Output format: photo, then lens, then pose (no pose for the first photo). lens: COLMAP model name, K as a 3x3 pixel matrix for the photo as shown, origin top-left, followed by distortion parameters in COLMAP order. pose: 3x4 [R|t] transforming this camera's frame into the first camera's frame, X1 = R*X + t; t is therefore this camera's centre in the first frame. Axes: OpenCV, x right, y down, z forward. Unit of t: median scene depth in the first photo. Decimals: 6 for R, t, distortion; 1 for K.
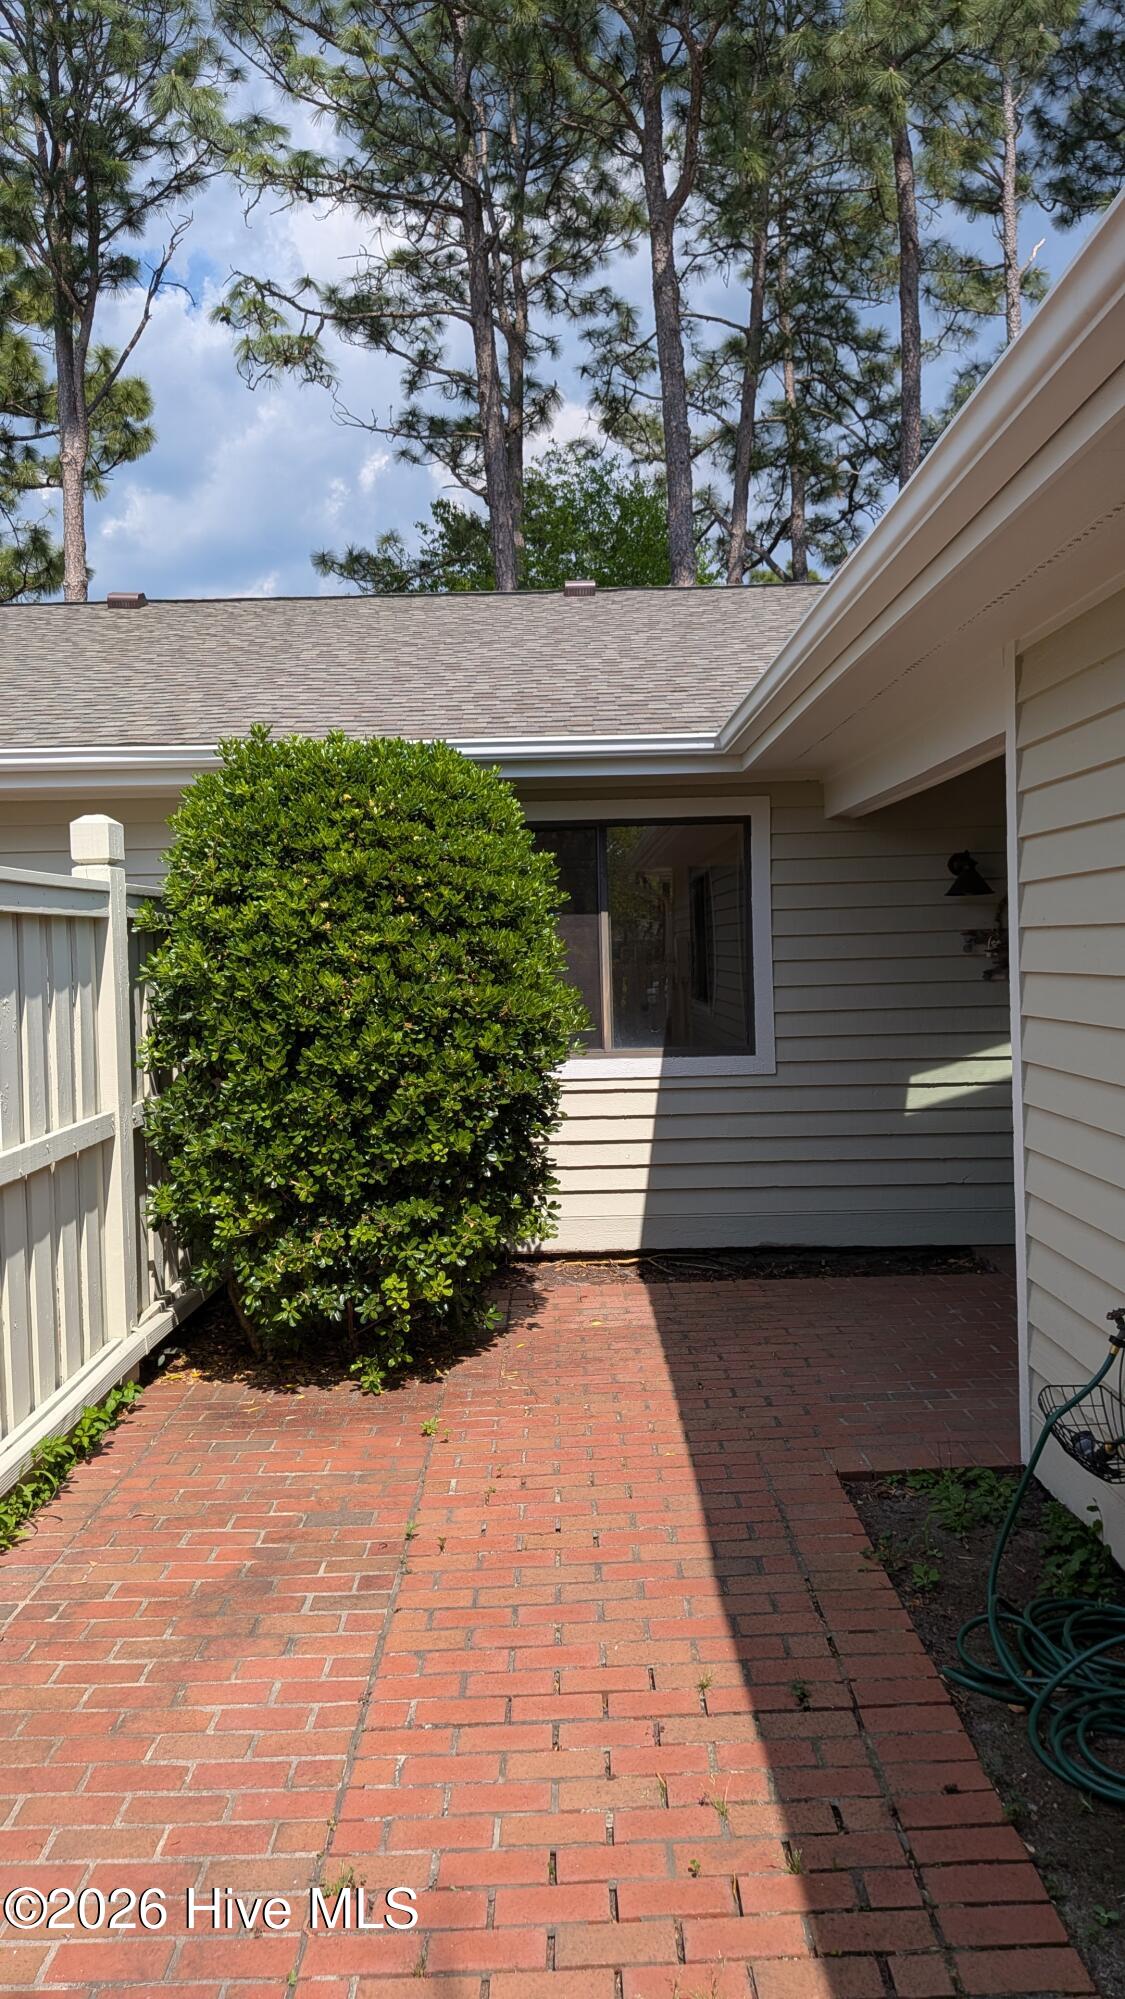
lens RADIAL K [[1436.4, 0, 524.5], [0, 1436.4, 982.5], [0, 0, 1]] dist [0.045111, -0.067341]
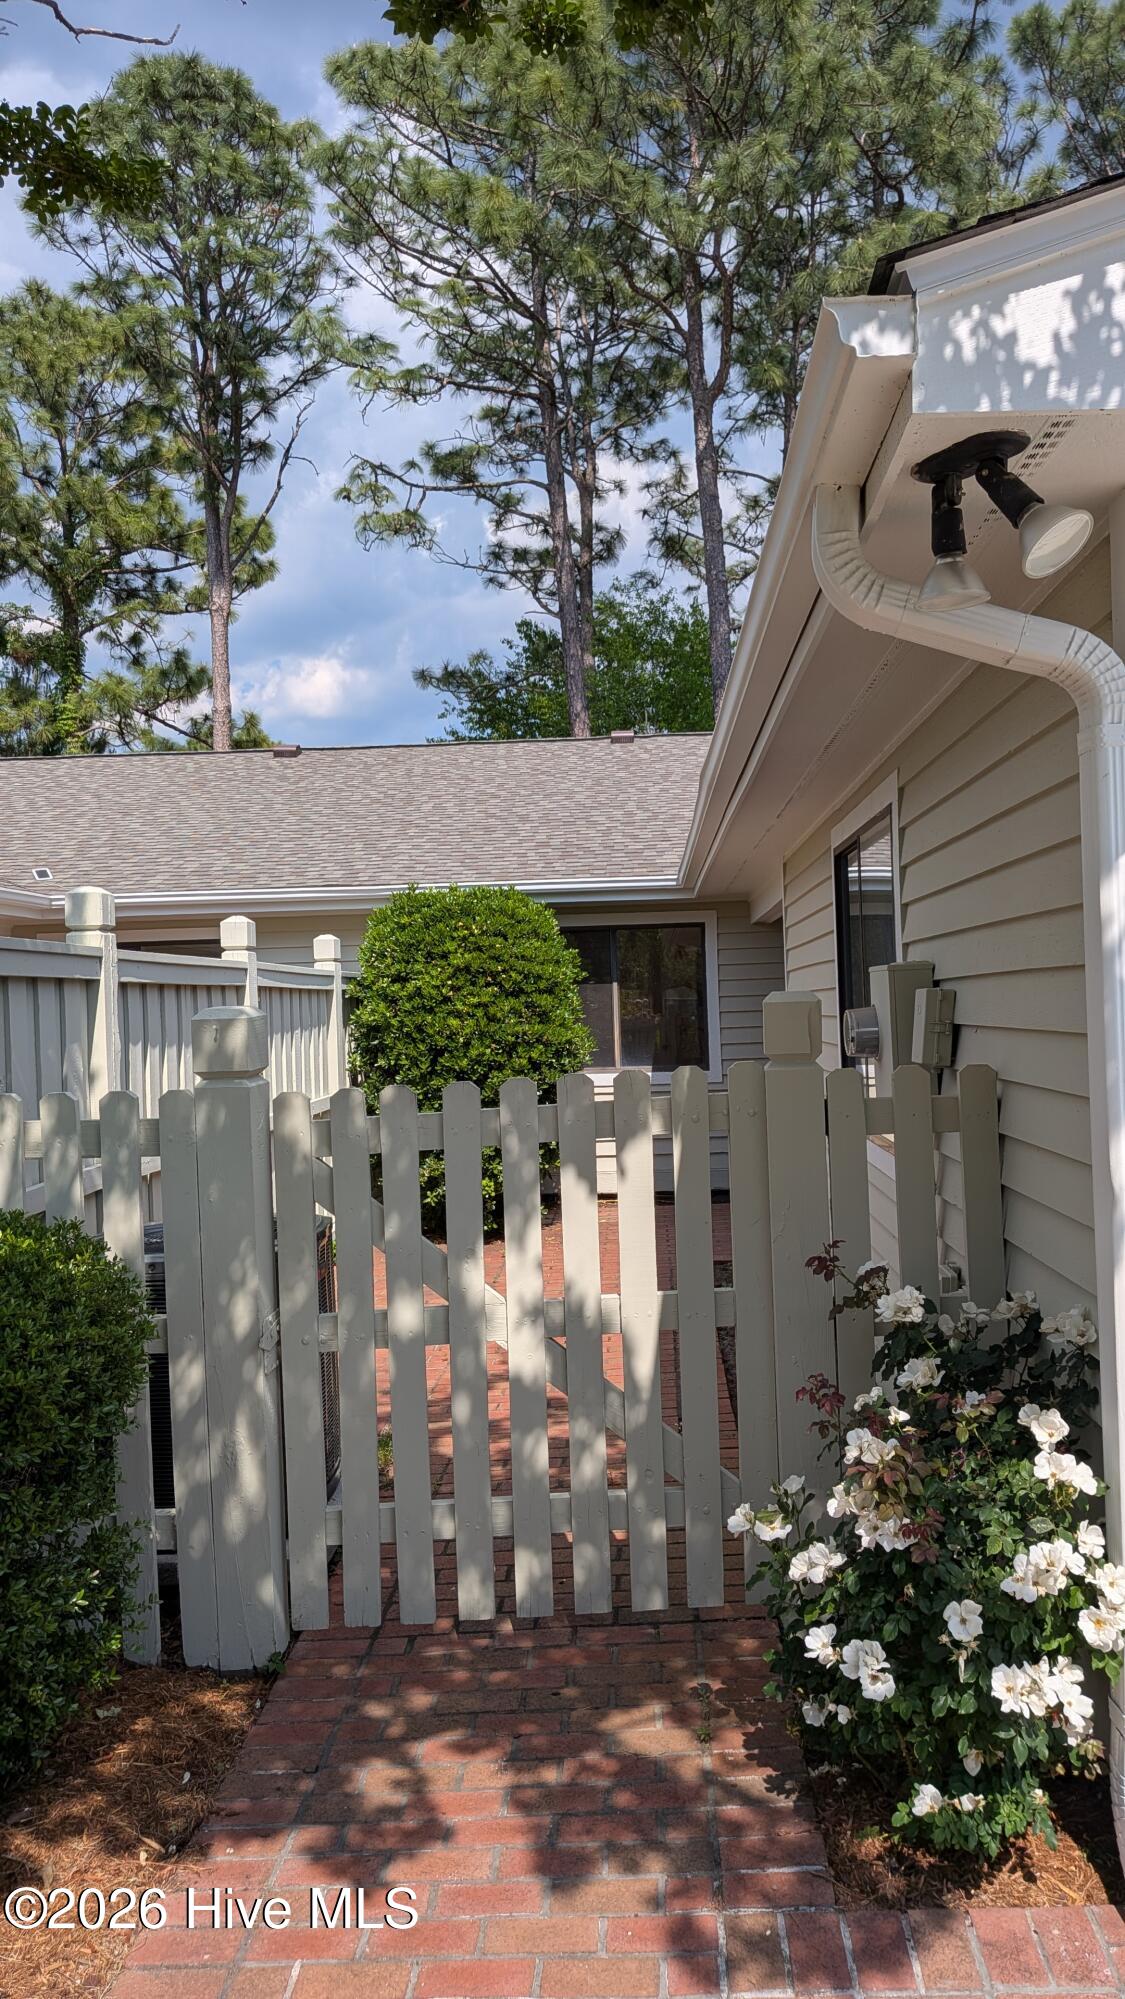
lens RADIAL K [[1436.4, 0, 582.2], [0, 1436.4, 1002.2], [0, 0, 1]] dist [0.045111, -0.067341]
pose [[0.999724, -0.006667, -0.022516, 0.019020], [0.006058, 0.999617, -0.027017, 0.005904], [0.022688, 0.026873, 0.999381, -0.215218]]
